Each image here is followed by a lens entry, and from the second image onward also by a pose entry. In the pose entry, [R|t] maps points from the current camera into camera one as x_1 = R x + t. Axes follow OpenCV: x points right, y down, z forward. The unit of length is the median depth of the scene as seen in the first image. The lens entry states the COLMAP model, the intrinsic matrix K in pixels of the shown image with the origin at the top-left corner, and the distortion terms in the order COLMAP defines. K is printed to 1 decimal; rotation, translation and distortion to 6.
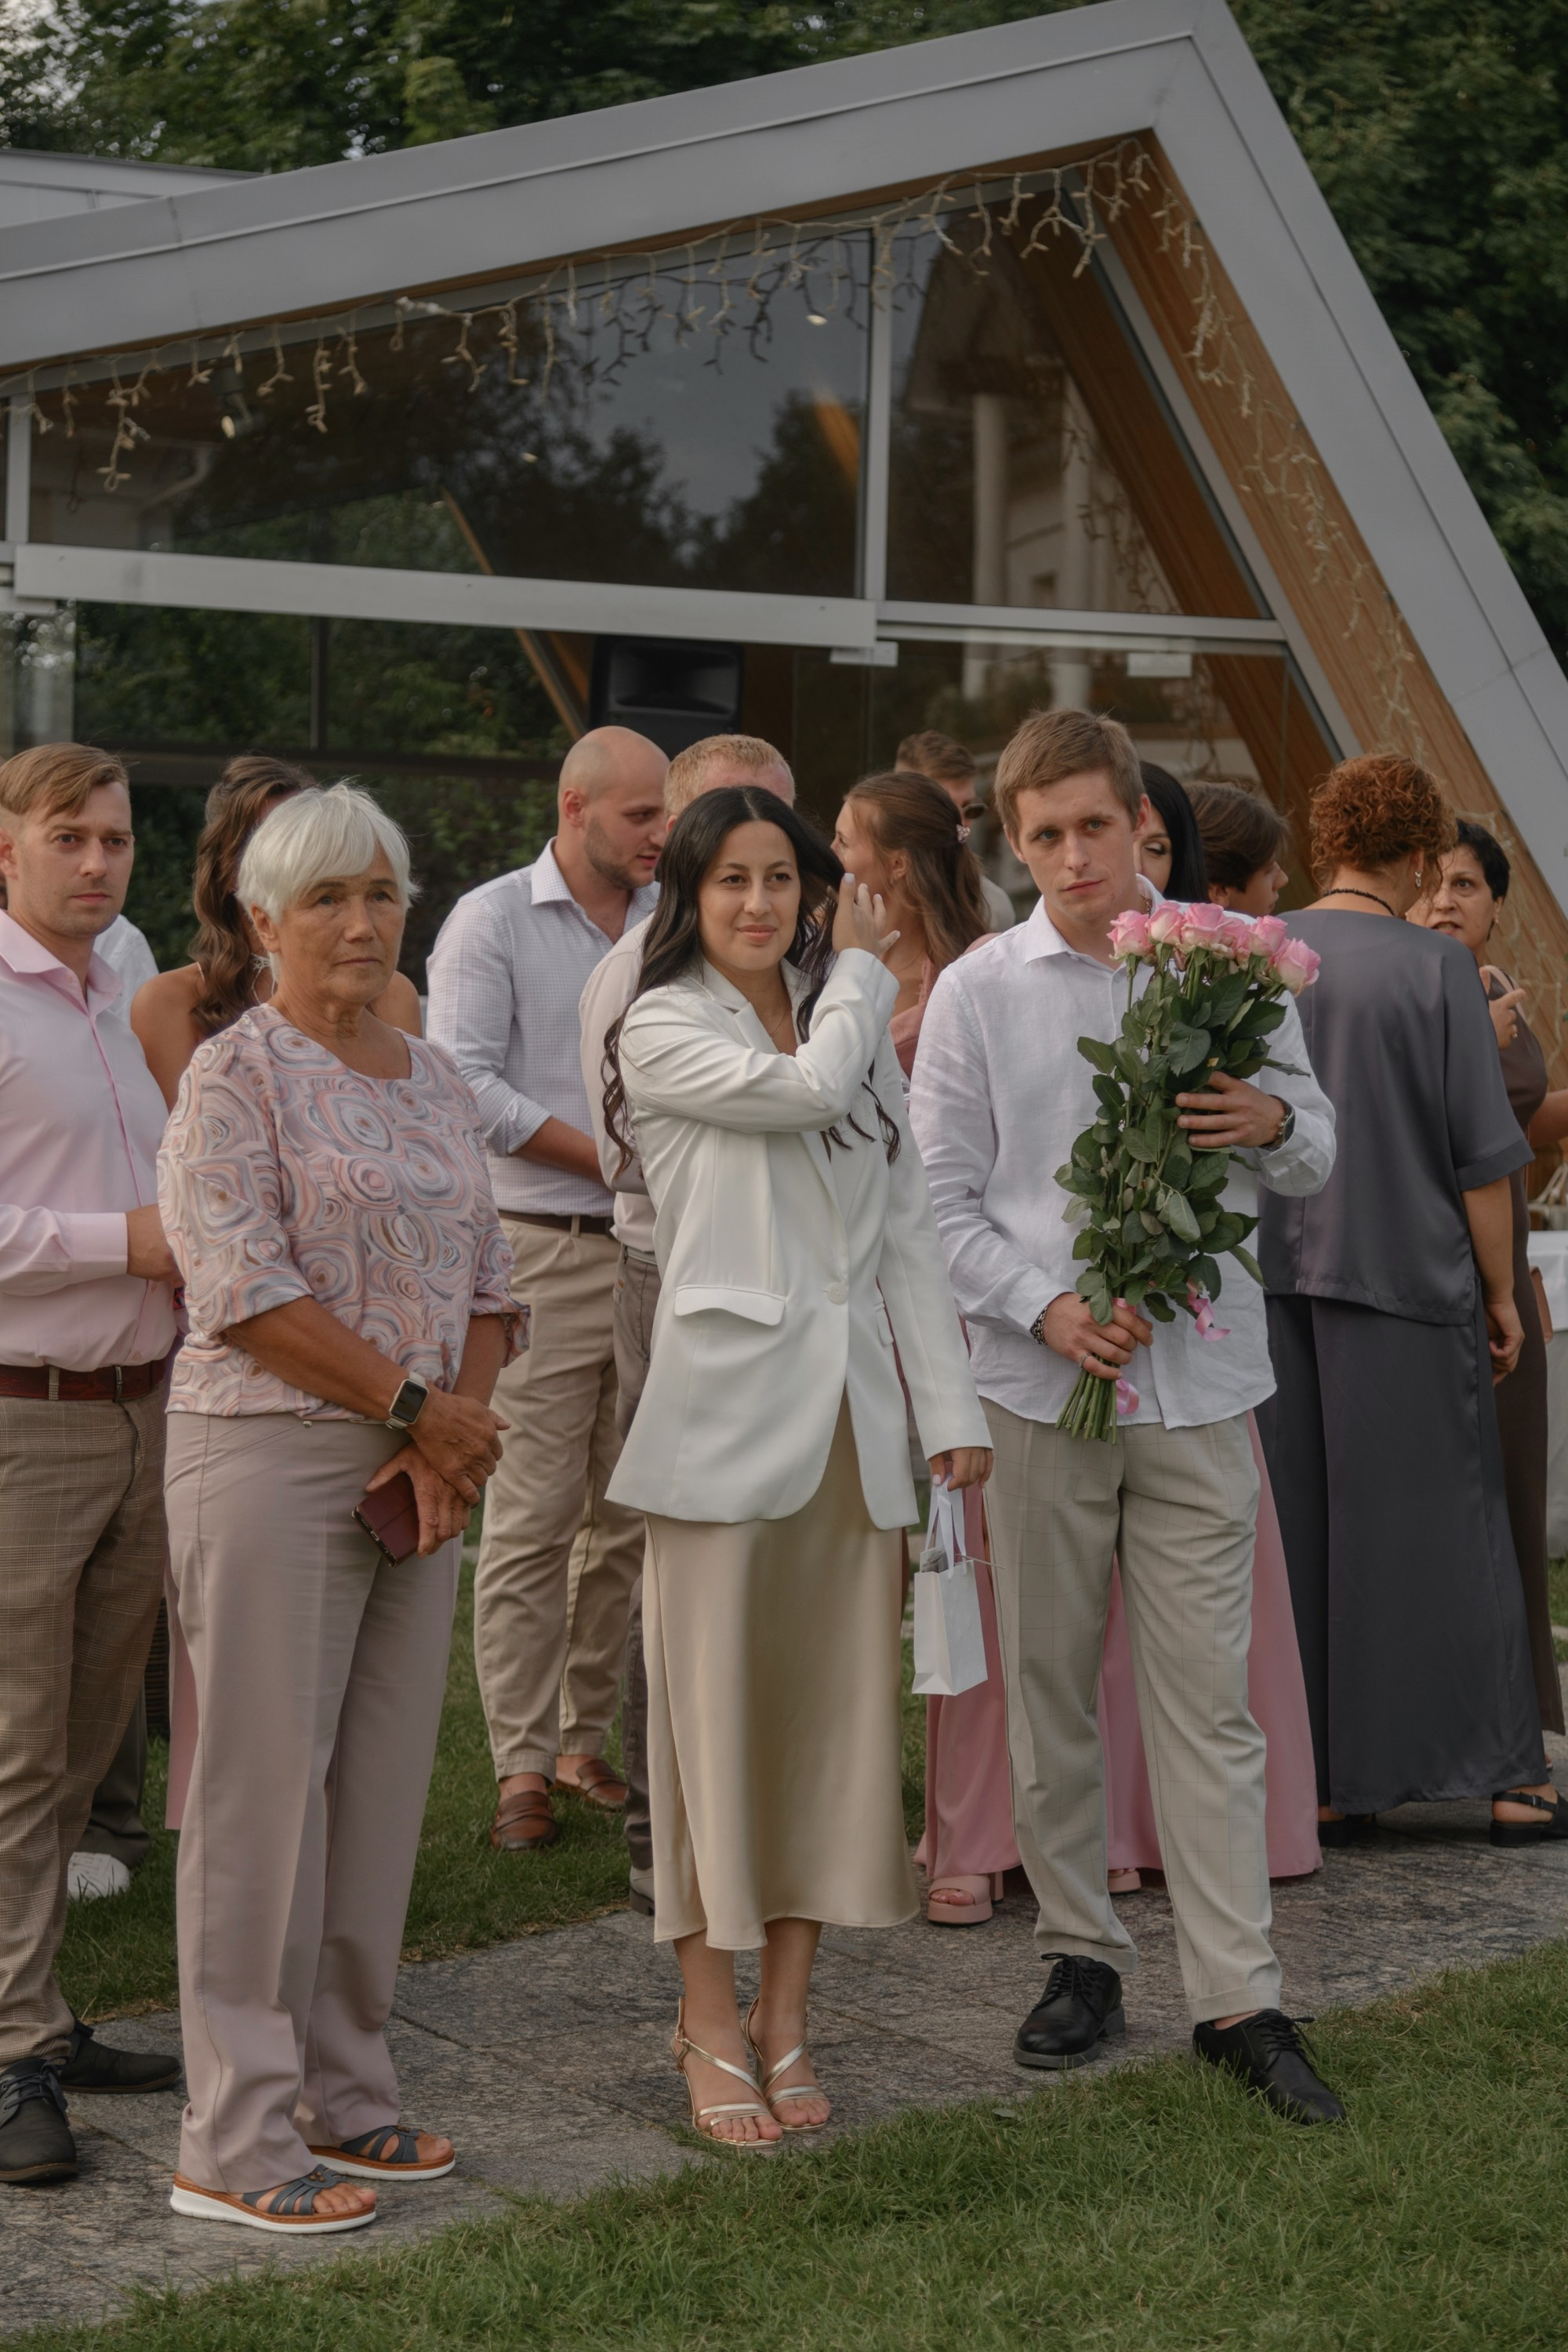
lens RADIAL K [[4574.1, 0, 796.9], [0, 4574.1, 1177.7], [0, 0, 1]] dist [0.186941, 0.000000]
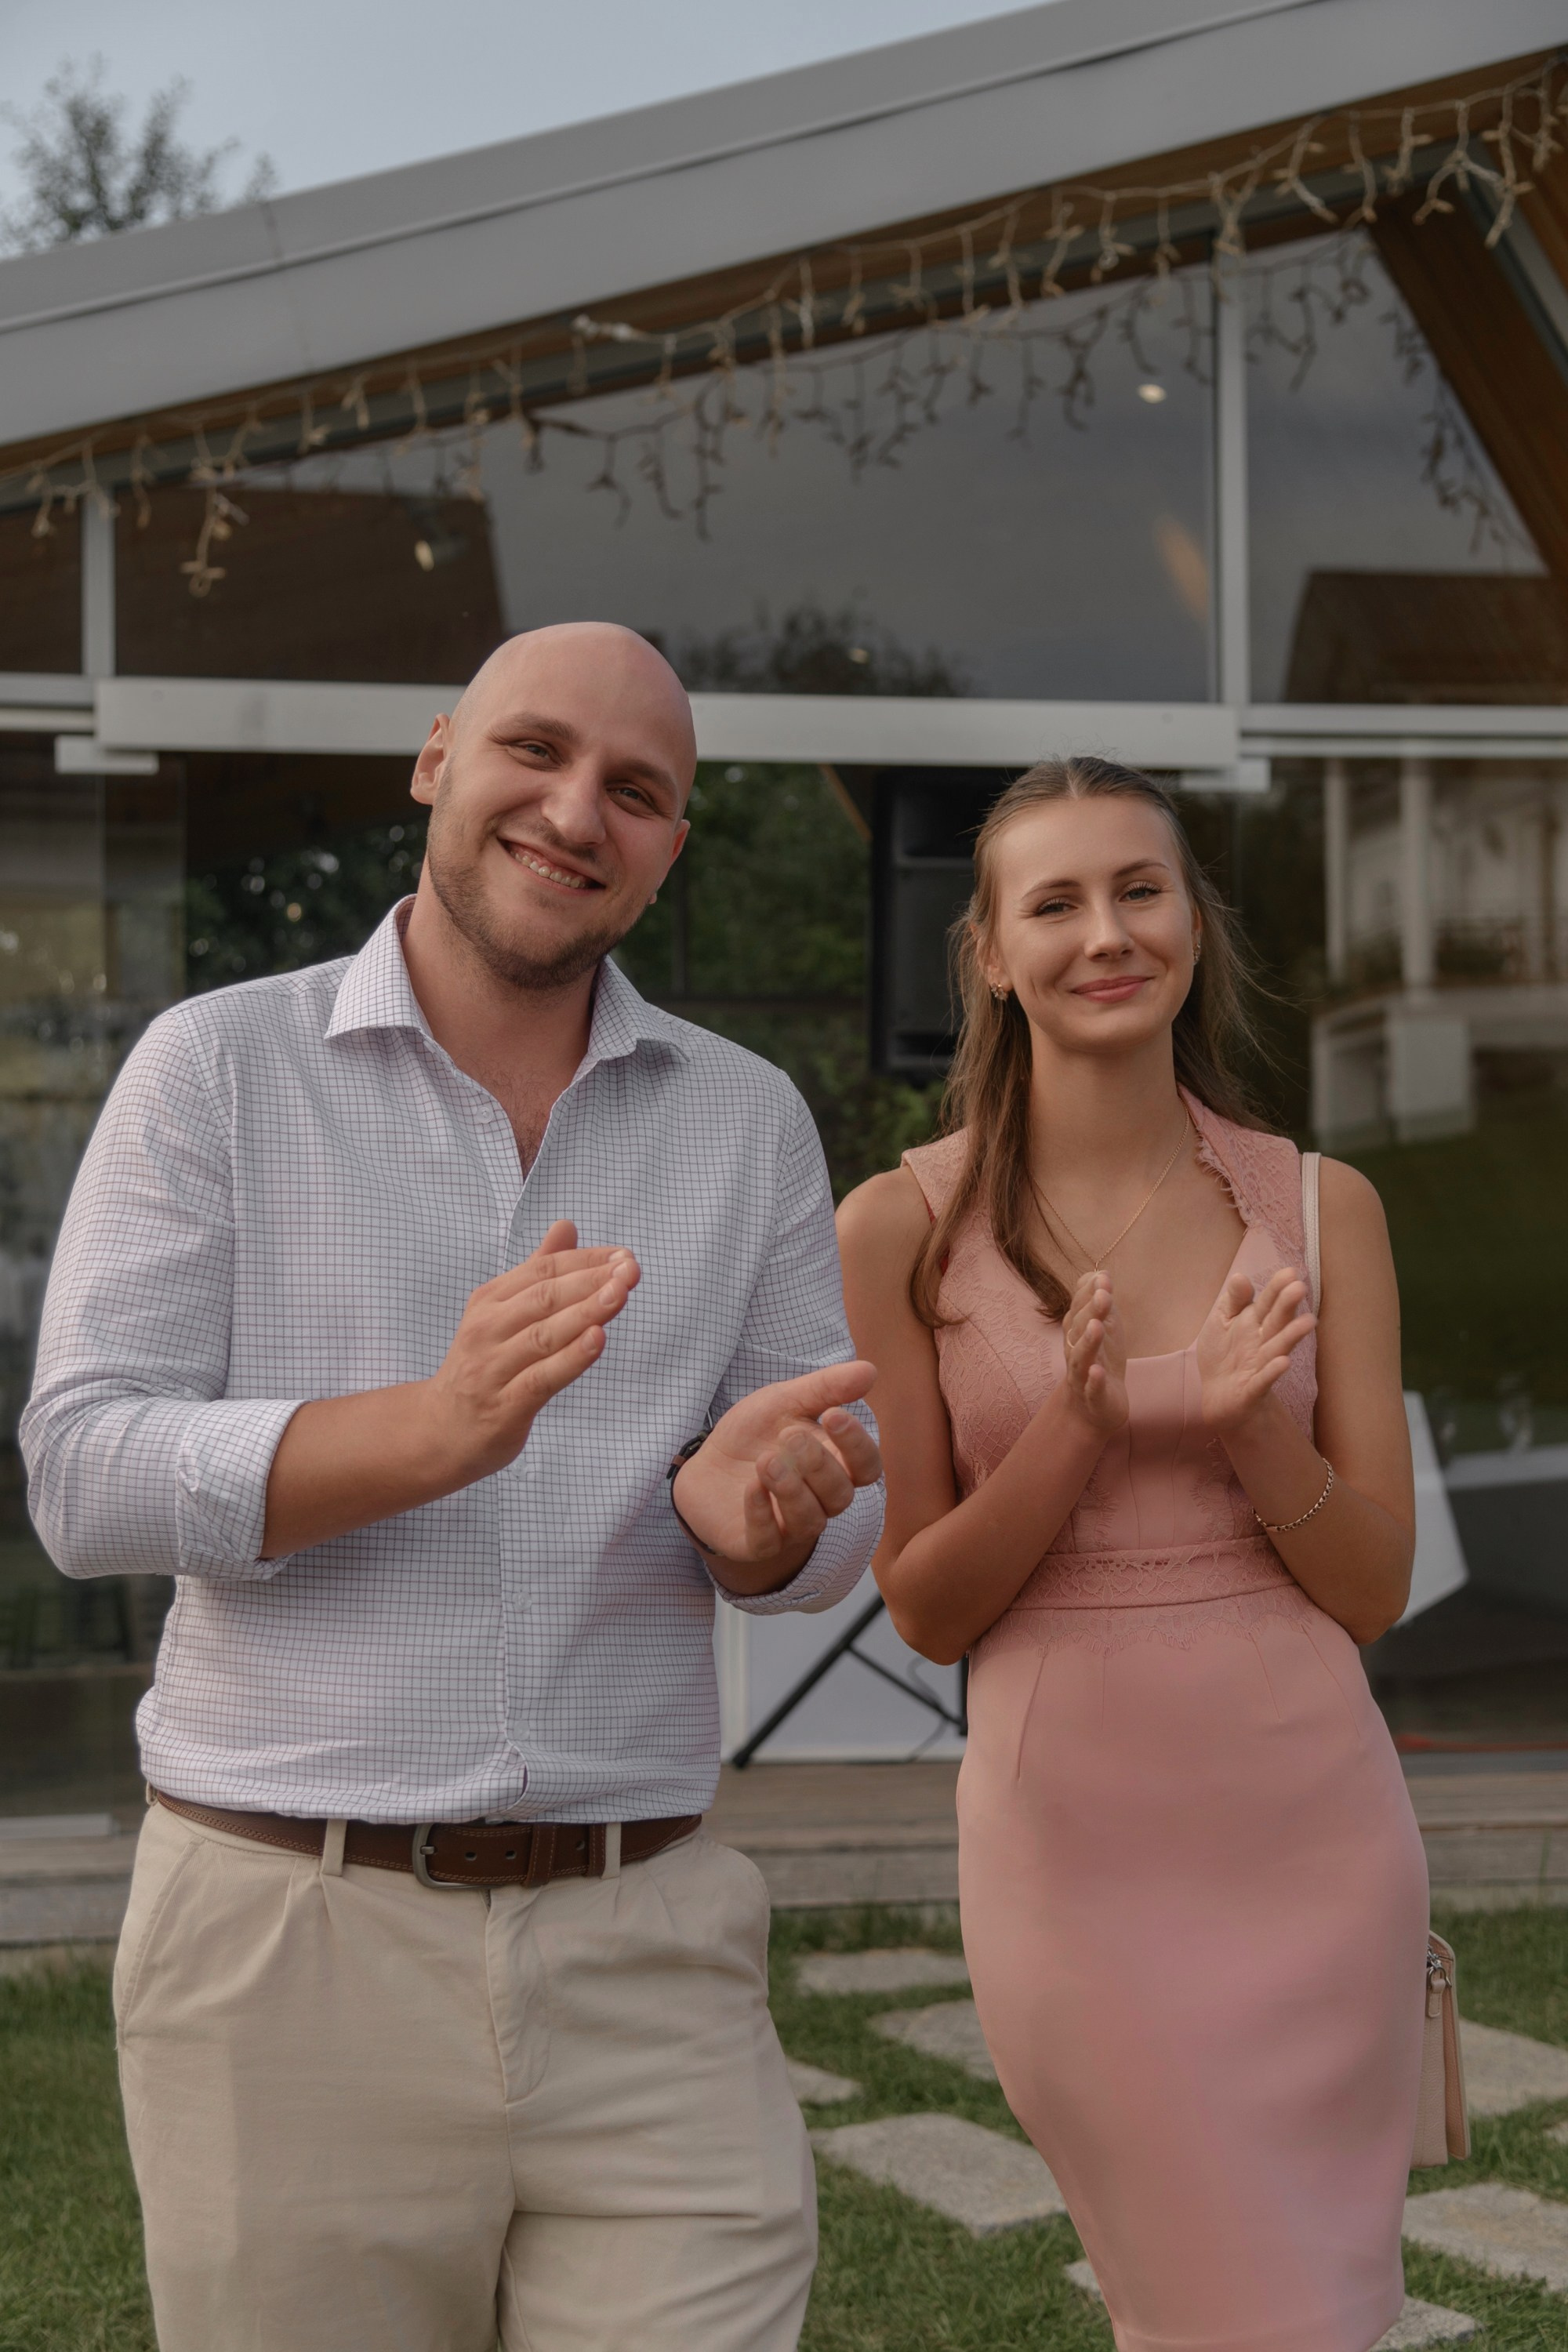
lens RADIAL K [[3160.5, 0, 823.3], [0, 3160.5, 1213.8], [0, 0, 1]] dist [0.125367, 0.000000]
pose [[0.991325, -0.044802, -0.123565, 0.010162], [0.039866, 0.998316, -0.042133, -0.020678], [0.125245, 0.036841, 0.991442, 0.457661]]
